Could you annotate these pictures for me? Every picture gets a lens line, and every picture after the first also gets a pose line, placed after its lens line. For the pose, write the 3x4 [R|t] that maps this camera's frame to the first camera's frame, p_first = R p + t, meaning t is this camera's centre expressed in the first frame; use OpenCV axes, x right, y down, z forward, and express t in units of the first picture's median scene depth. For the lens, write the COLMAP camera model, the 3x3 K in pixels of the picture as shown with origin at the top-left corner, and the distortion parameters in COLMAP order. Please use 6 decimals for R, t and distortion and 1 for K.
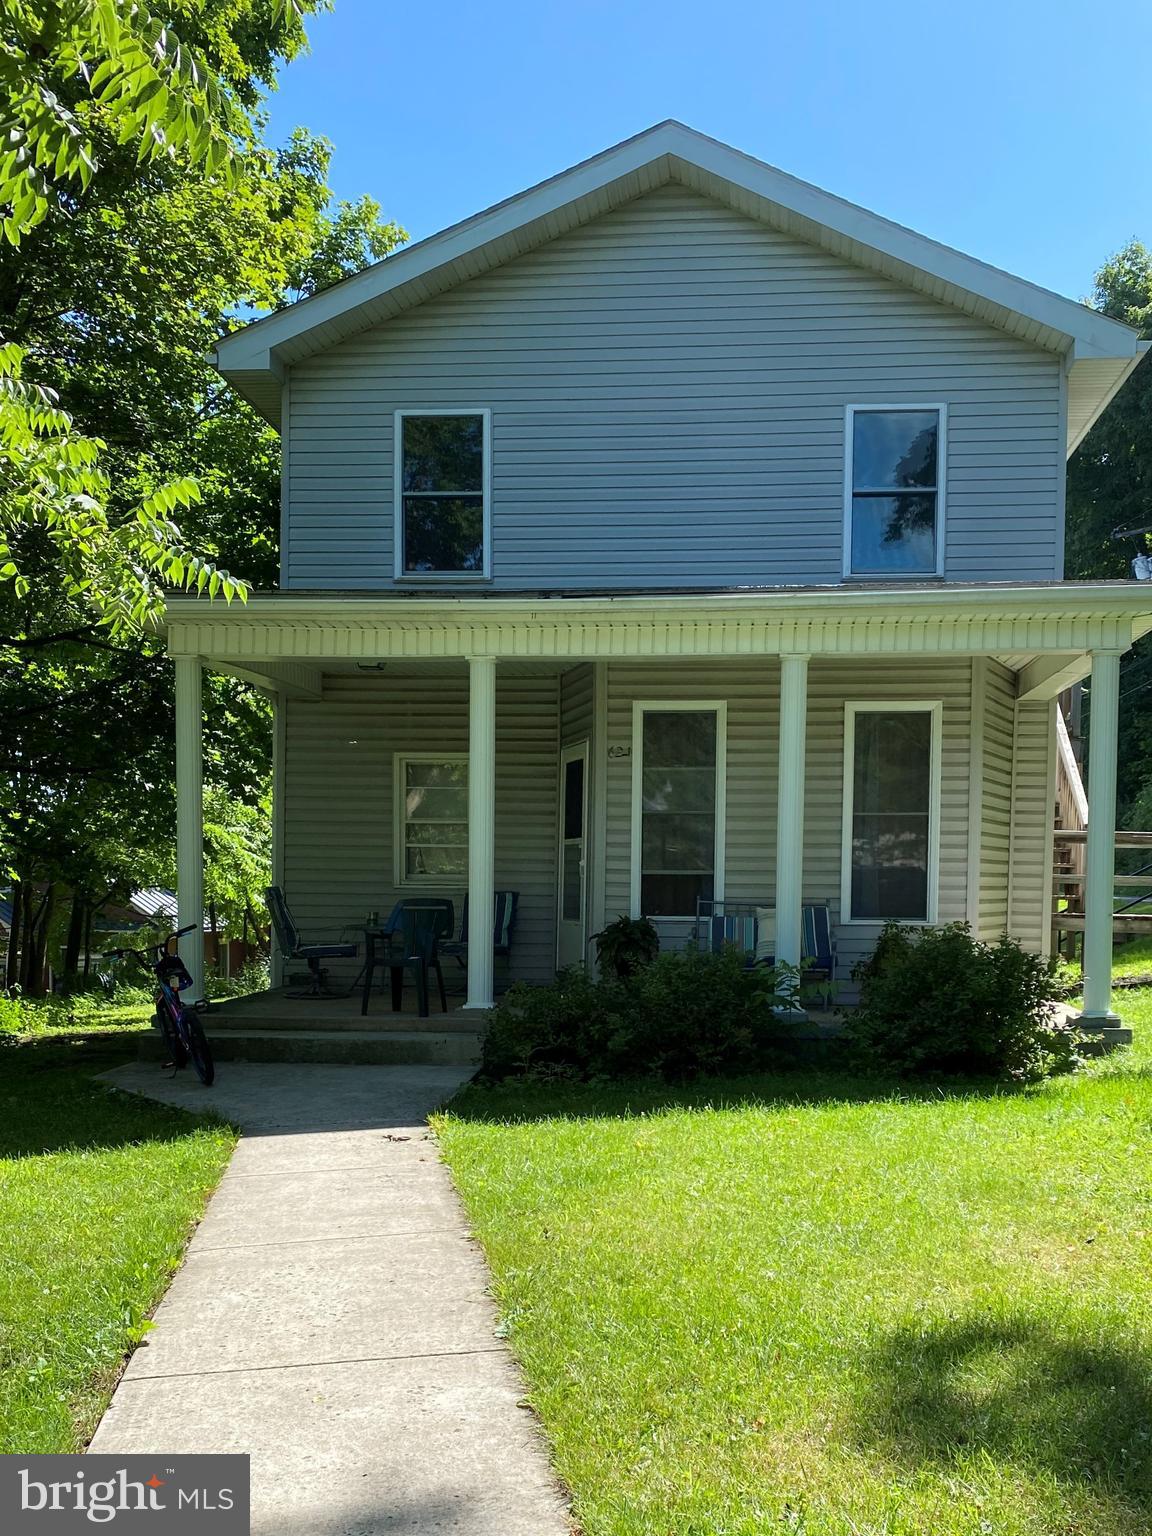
lens RADIAL K [[1174.3, 0, 576.2], [0, 1174.3, 768.9], [0, 0, 1]] dist [0.007073, 0.001049]
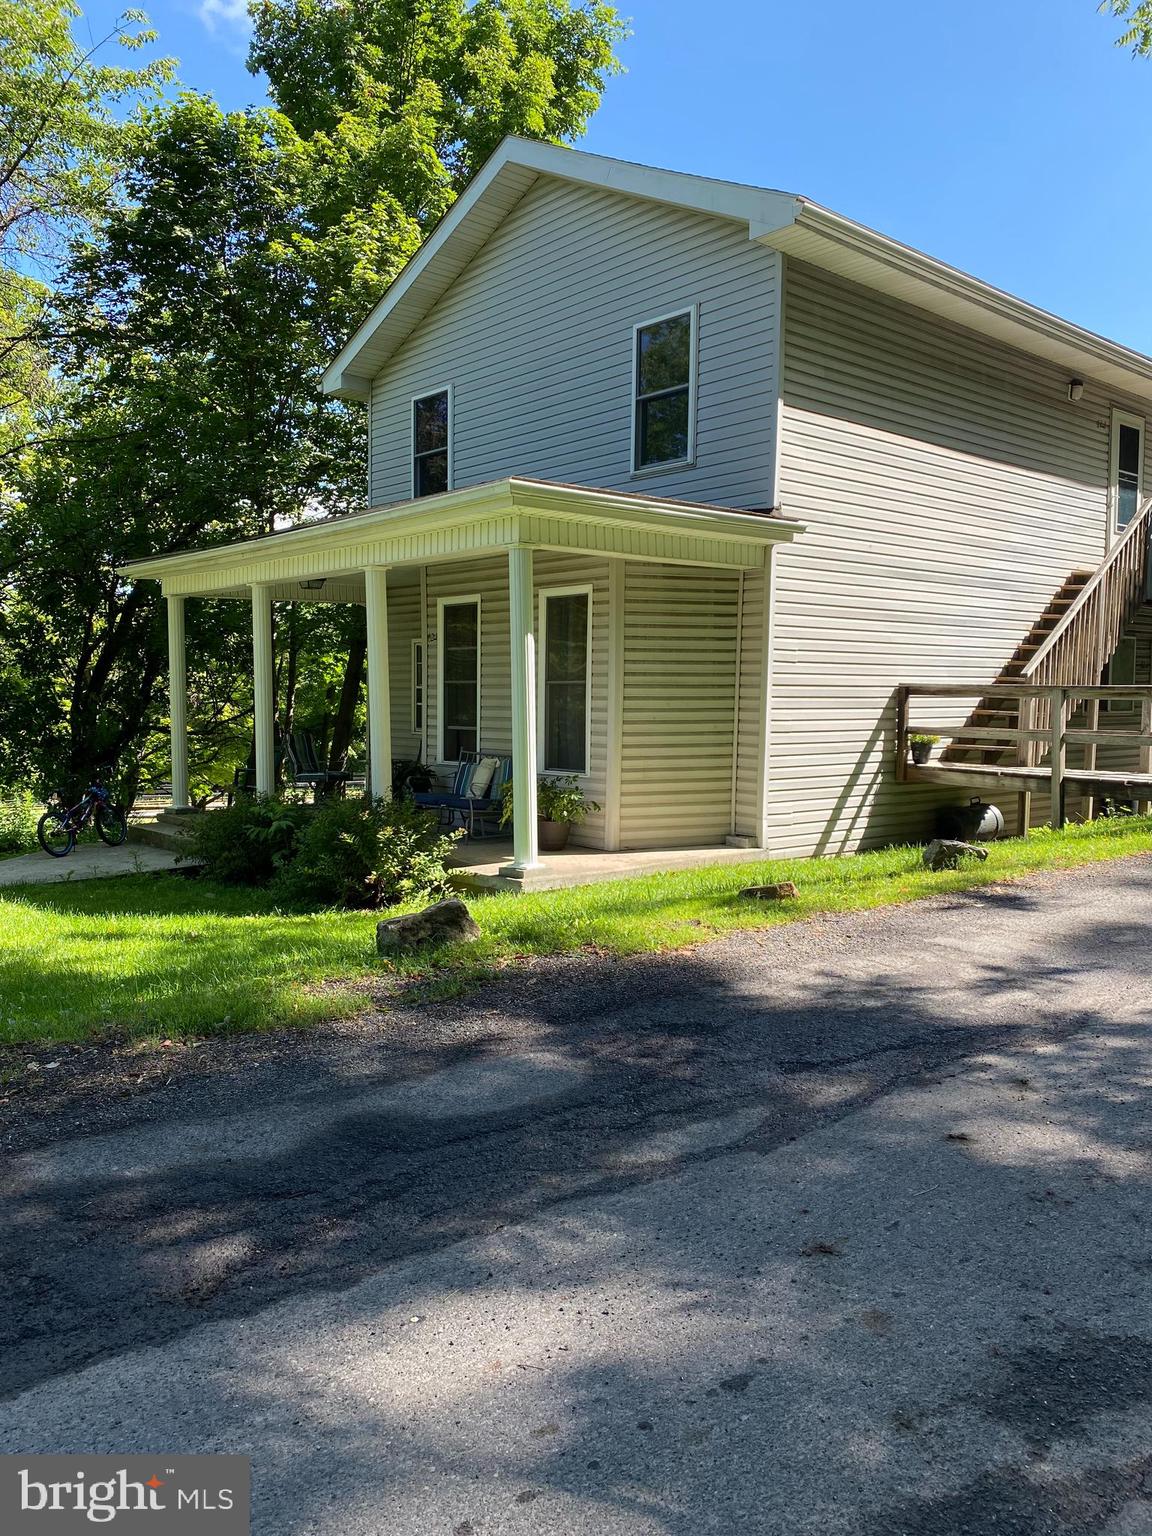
lens RADIAL K [[1174.3, 0, 577.2], [0, 1174.3, 770.9], [0, 0, 1]] dist [0.007073, 0.001049]
pose [[0.708966, 0.044794, -0.703819, 1.096420], [0.052786, 0.991811, 0.116296, -0.010656], [0.703265, -0.119602, 0.700795, 0.163950]]
